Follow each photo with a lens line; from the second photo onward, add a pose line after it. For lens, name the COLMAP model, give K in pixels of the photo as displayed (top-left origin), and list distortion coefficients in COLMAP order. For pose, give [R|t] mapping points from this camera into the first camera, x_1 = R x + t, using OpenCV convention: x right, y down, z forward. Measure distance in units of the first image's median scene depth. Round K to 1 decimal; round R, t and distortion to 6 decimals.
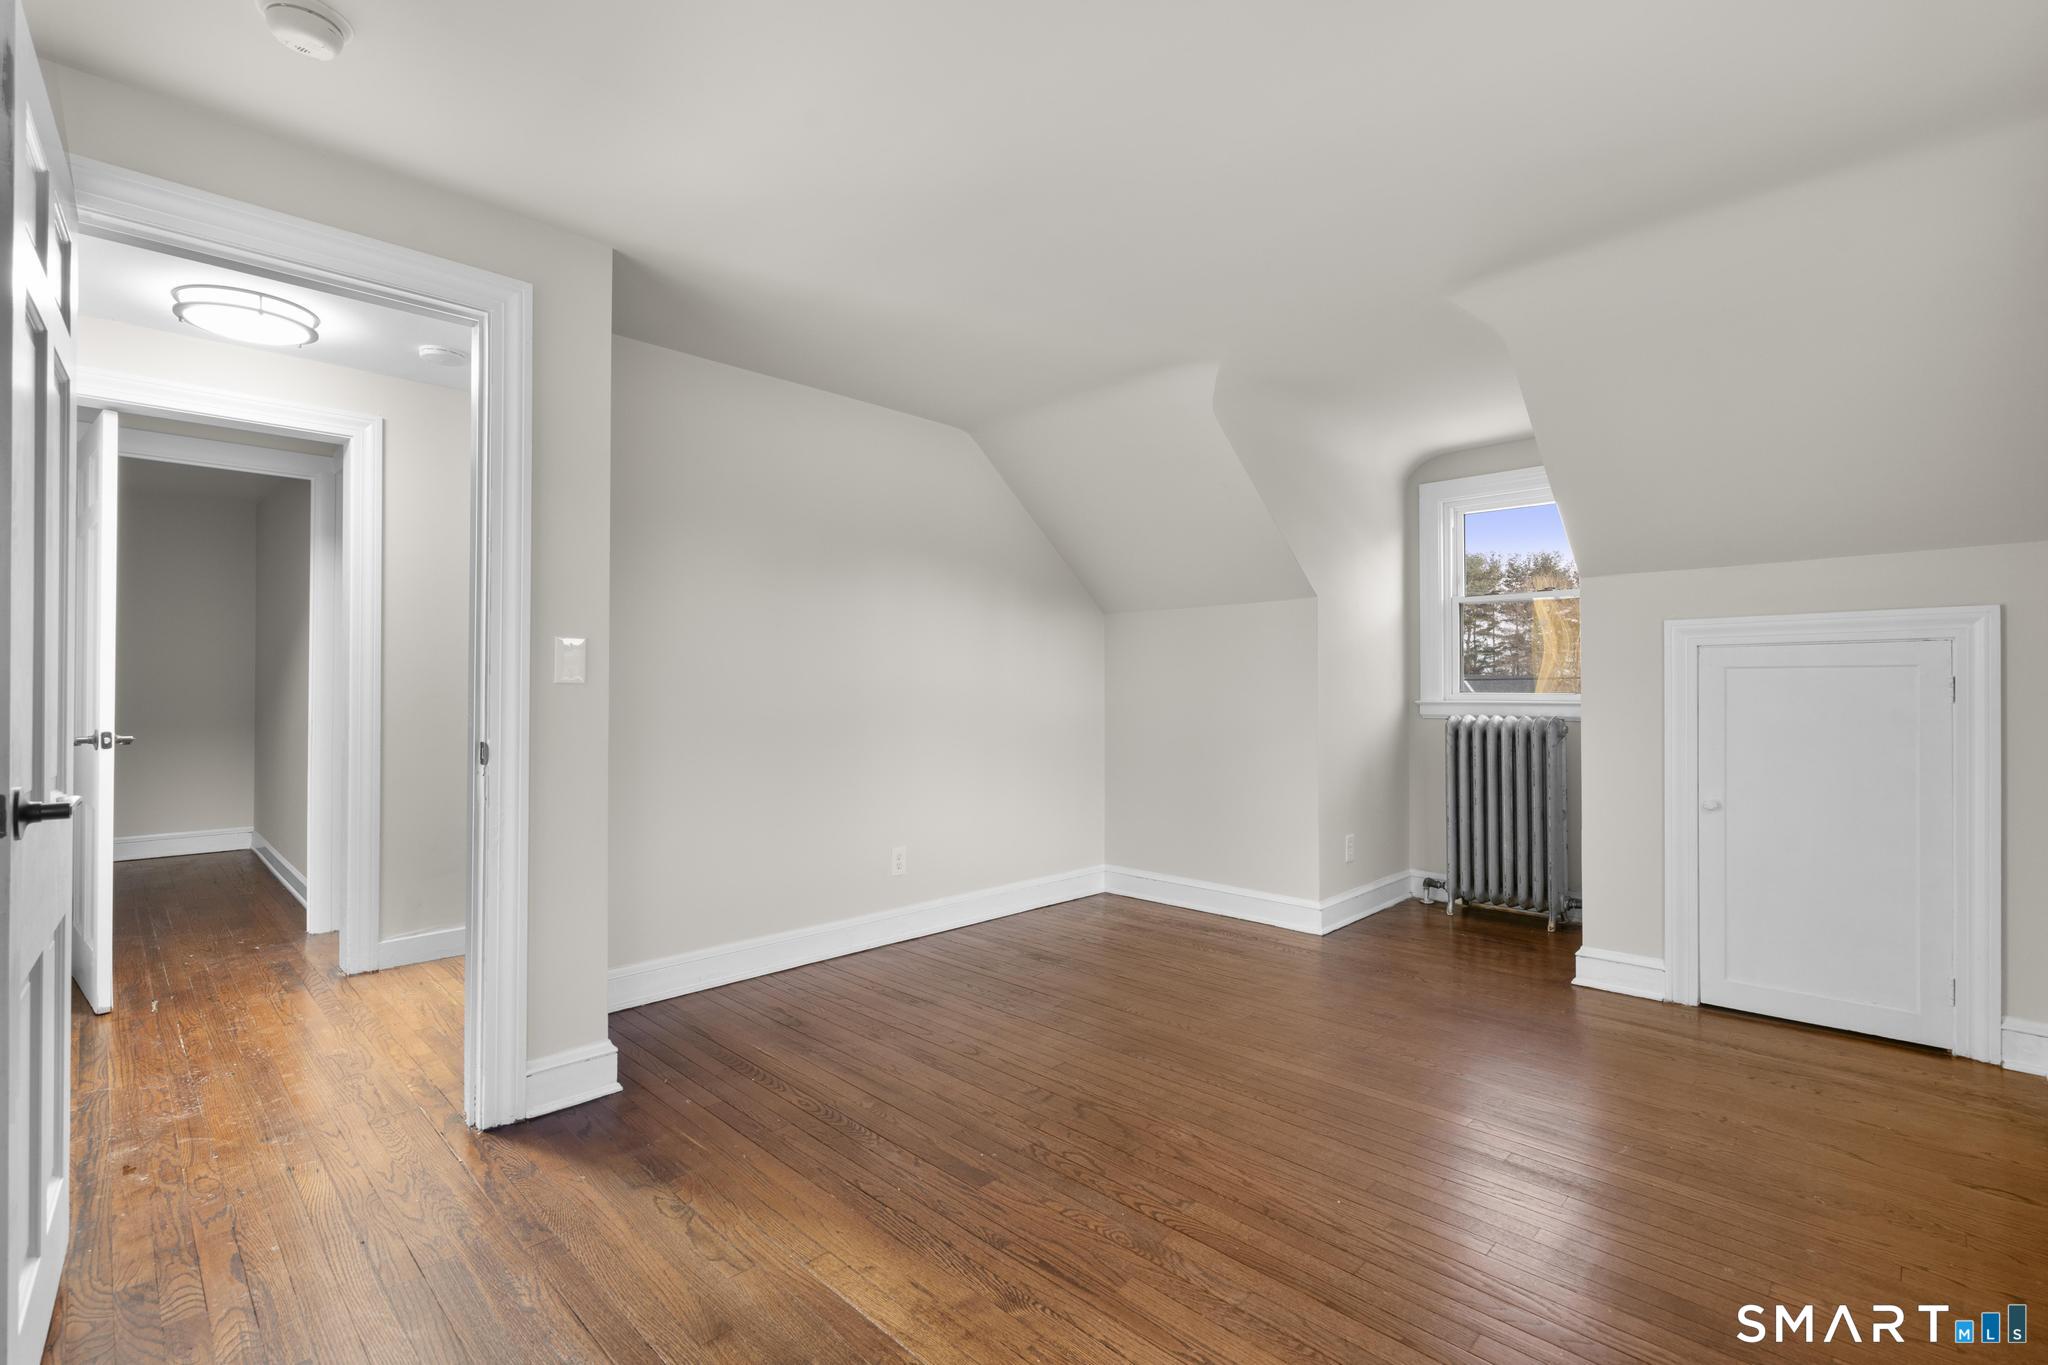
lens RADIAL K [[921.9, 0, 1024.7], [0, 921.9, 685.3], [0, 0, 1]] dist [-0.013899, 0.007674]
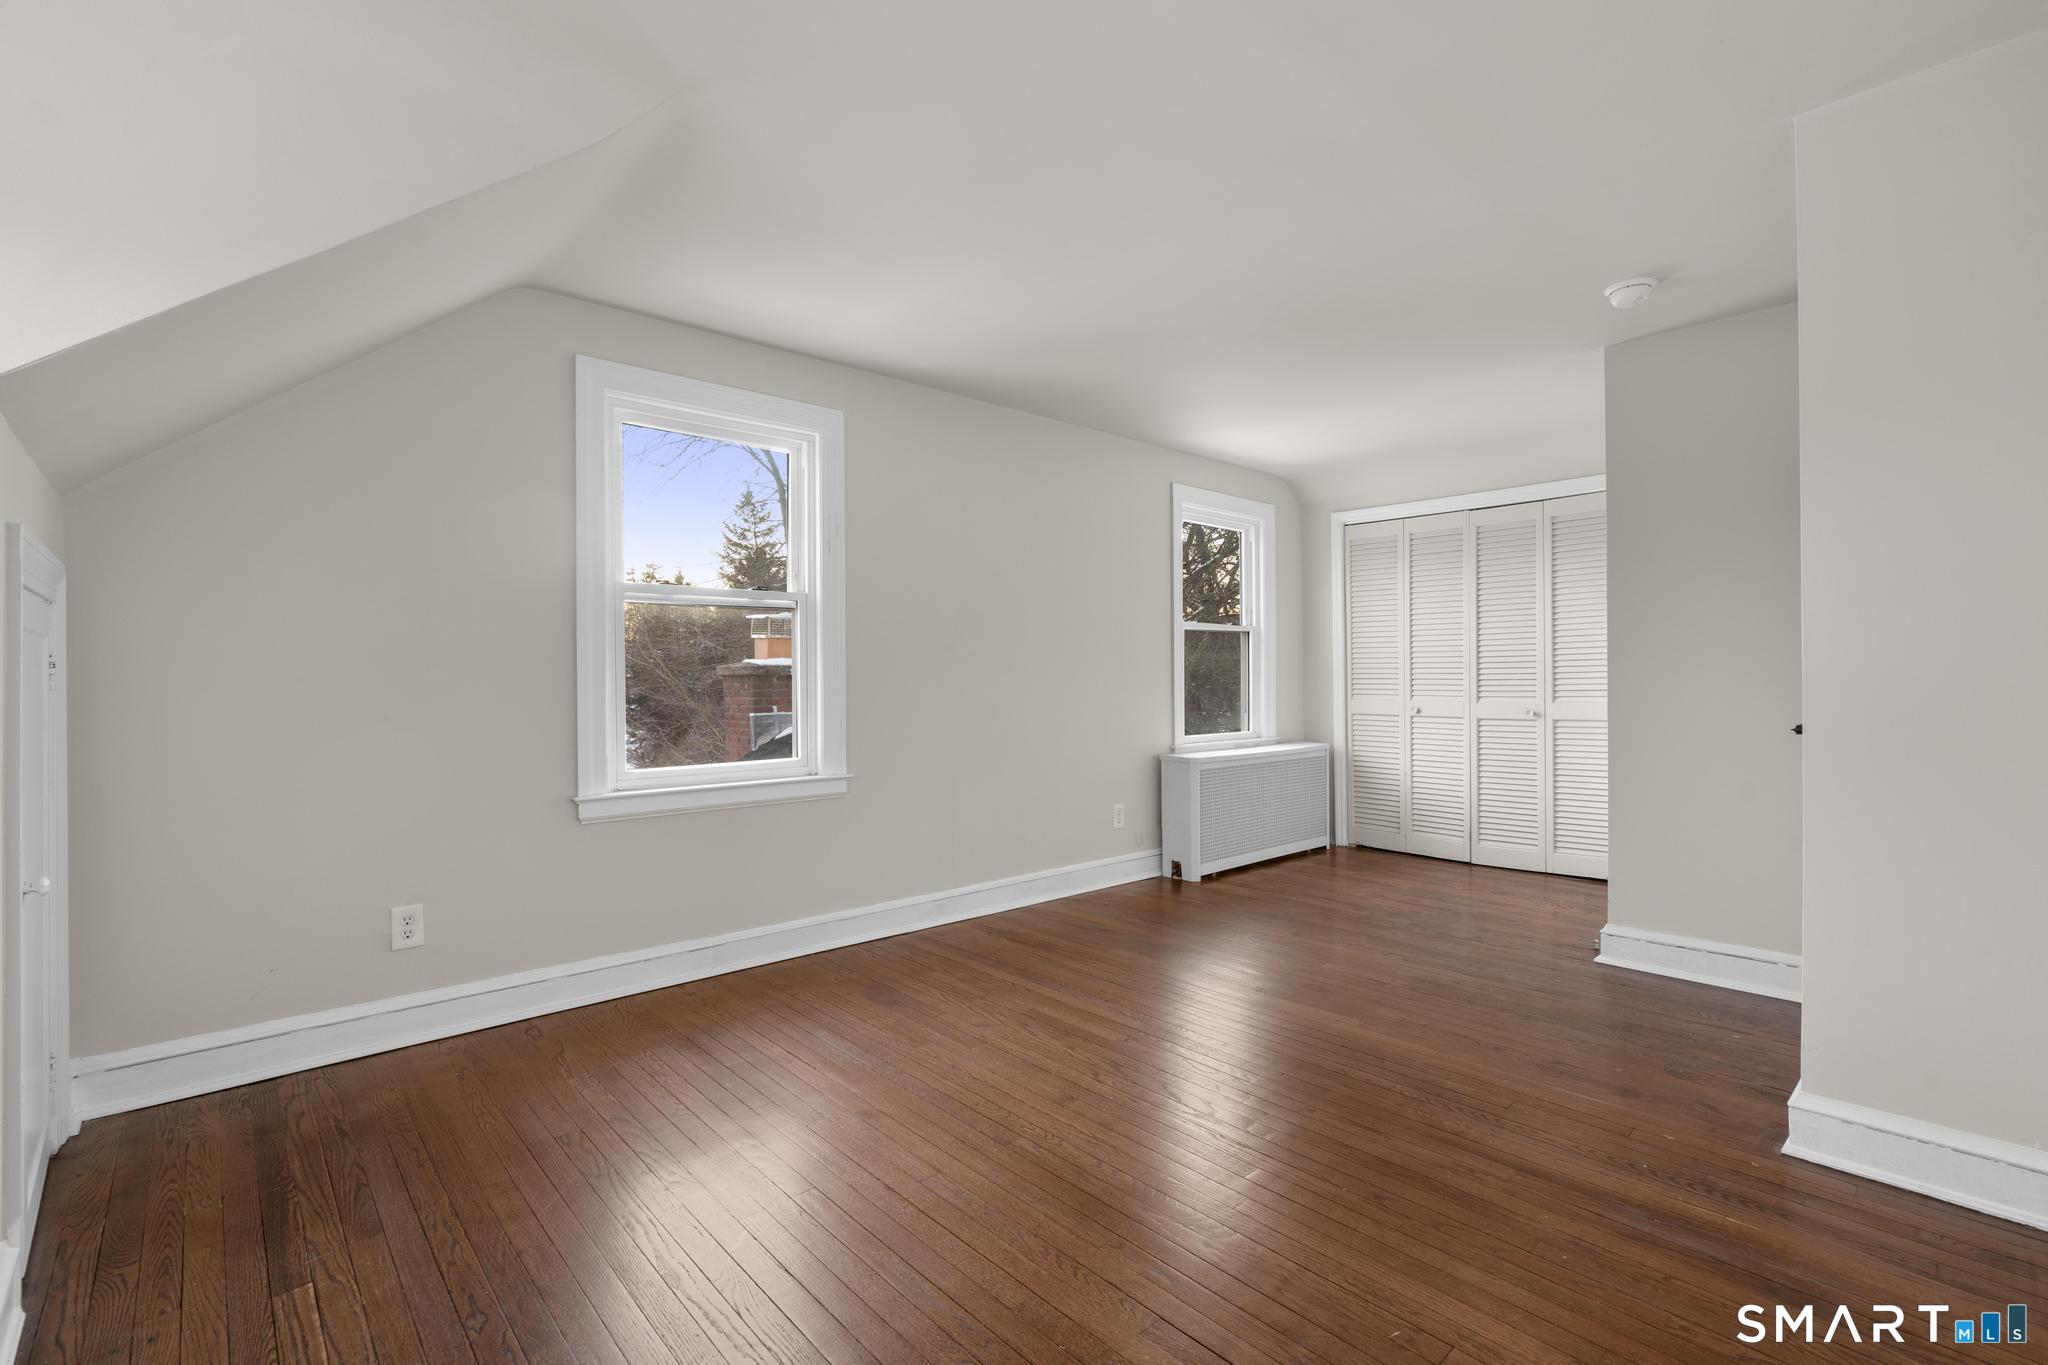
lens RADIAL K [[914.0, 0, 1026.4], [0, 914.0, 675.9], [0, 0, 1]] dist [0.001986, 0.000294]
pose [[-0.998564, 0.004671, 0.053375, 0.119175], [0.004406, 0.999977, -0.005084, 0.010804], [-0.053398, -0.004841, -0.998562, 1.174407]]
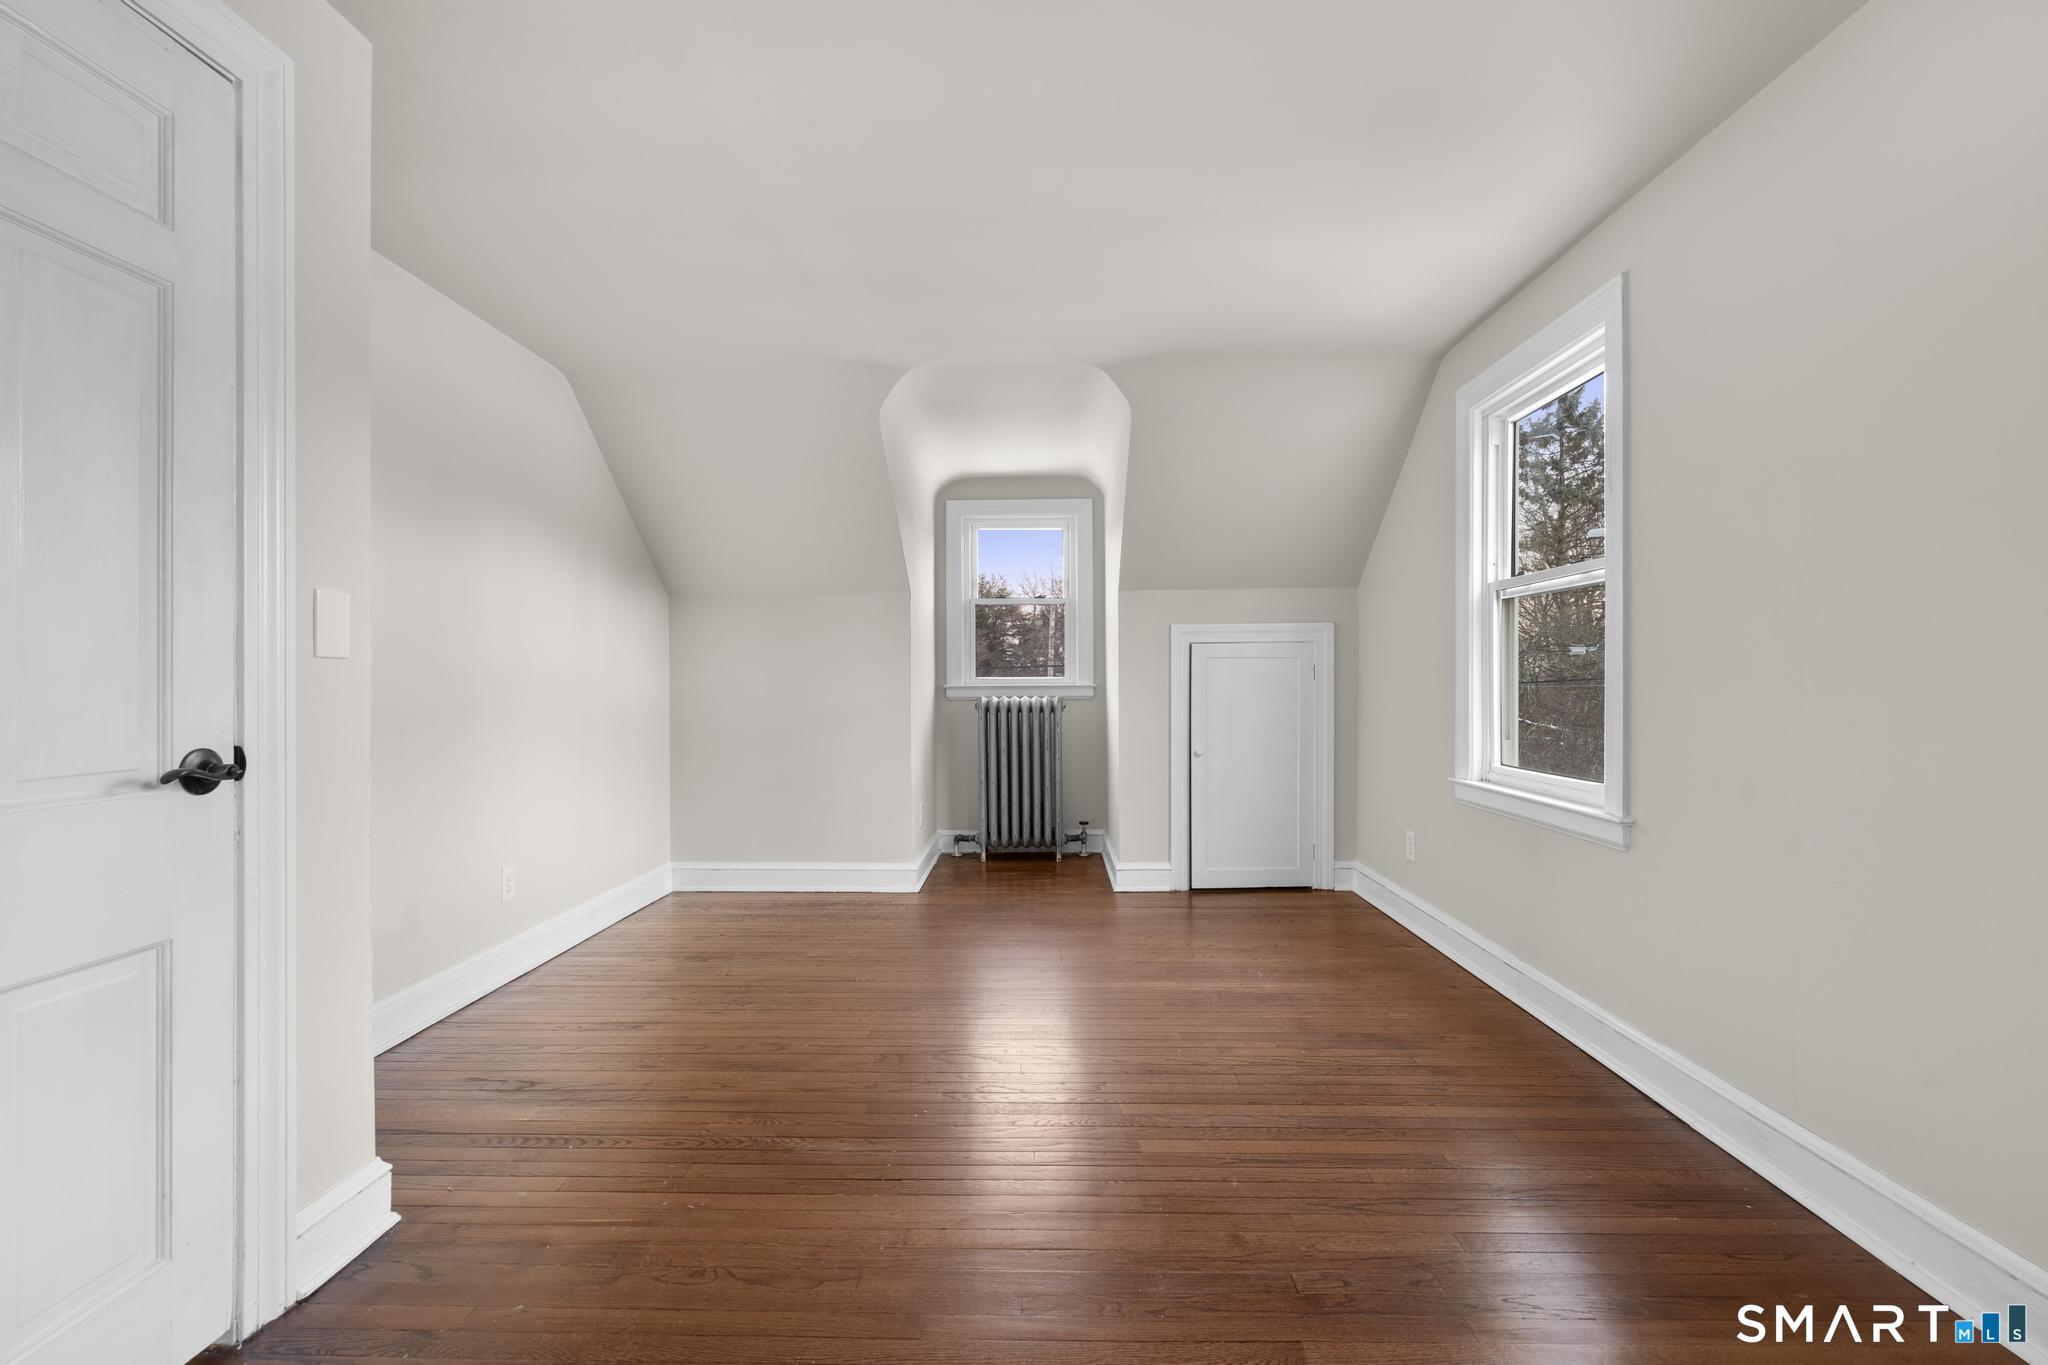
lens RADIAL K [[921.9, 0, 1024.7], [0, 921.9, 685.3], [0, 0, 1]] dist [-0.013899, 0.007674]
pose [[0.729143, -0.006272, 0.684333, -0.362118], [0.002403, 0.999975, 0.006604, 0.010611], [-0.684357, -0.003171, 0.729140, 0.088157]]
